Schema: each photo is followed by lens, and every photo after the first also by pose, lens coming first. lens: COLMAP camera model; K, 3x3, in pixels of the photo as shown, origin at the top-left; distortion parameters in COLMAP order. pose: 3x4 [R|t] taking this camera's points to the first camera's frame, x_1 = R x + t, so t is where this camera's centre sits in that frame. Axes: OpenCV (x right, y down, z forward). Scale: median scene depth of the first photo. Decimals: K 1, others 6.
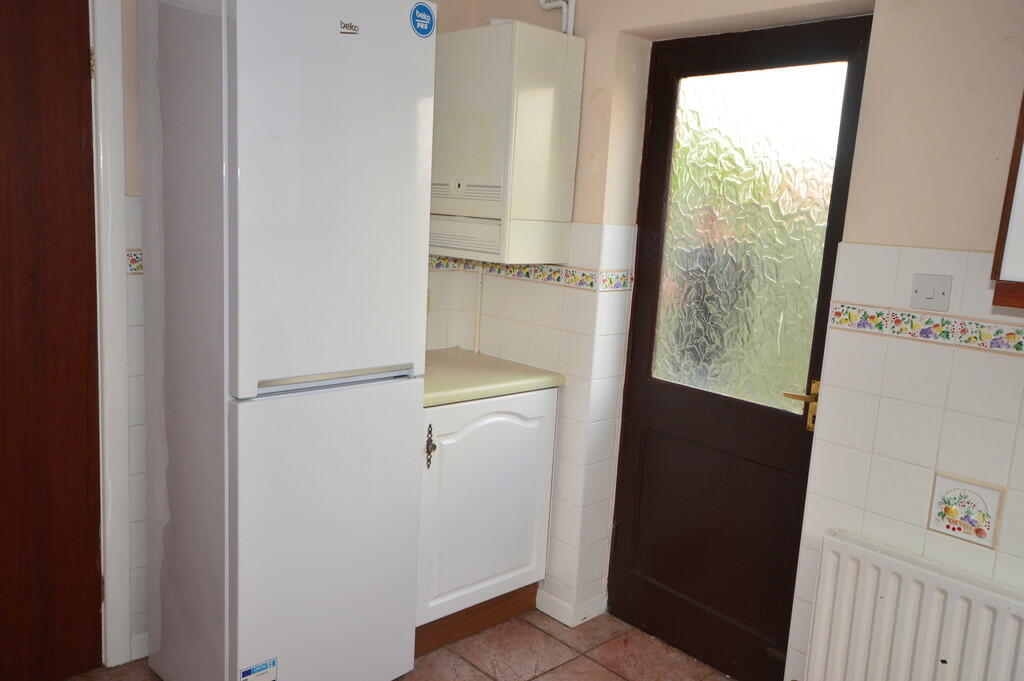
lens RADIAL K [[821.3, 0, 512.1], [0, 821.3, 338.7], [0, 0, 1]] dist [0.005163, 0.004505]
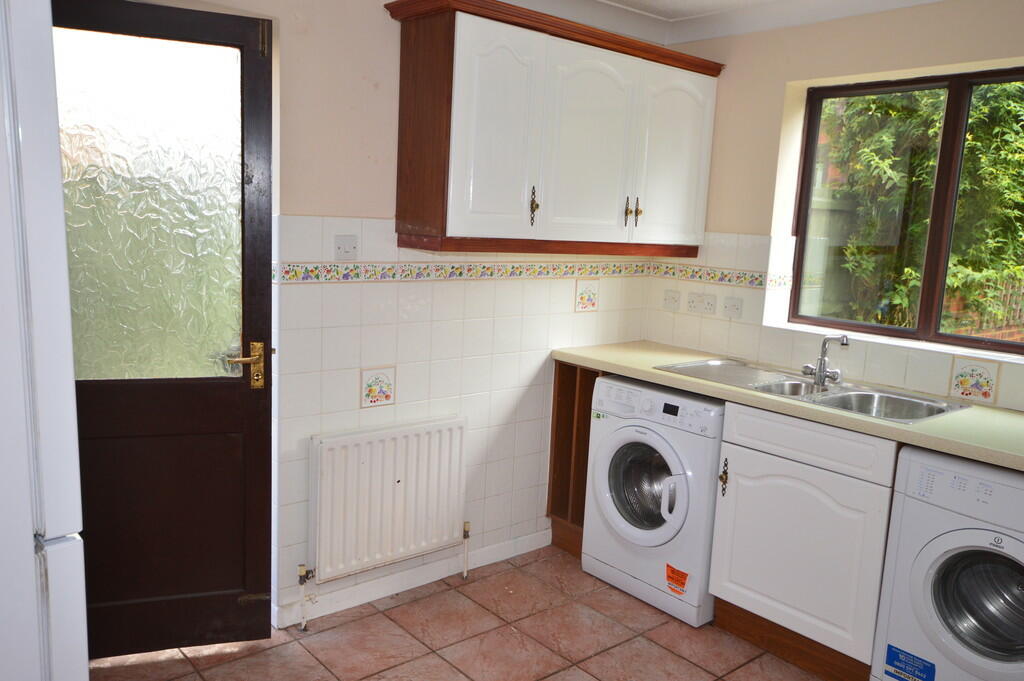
lens RADIAL K [[821.3, 0, 511.6], [0, 821.3, 343.2], [0, 0, 1]] dist [0.005163, 0.004505]
pose [[0.062878, -0.217815, 0.973963, -0.866348], [0.111199, 0.971346, 0.210051, -0.157213], [-0.991807, 0.095096, 0.085297, 0.586667]]
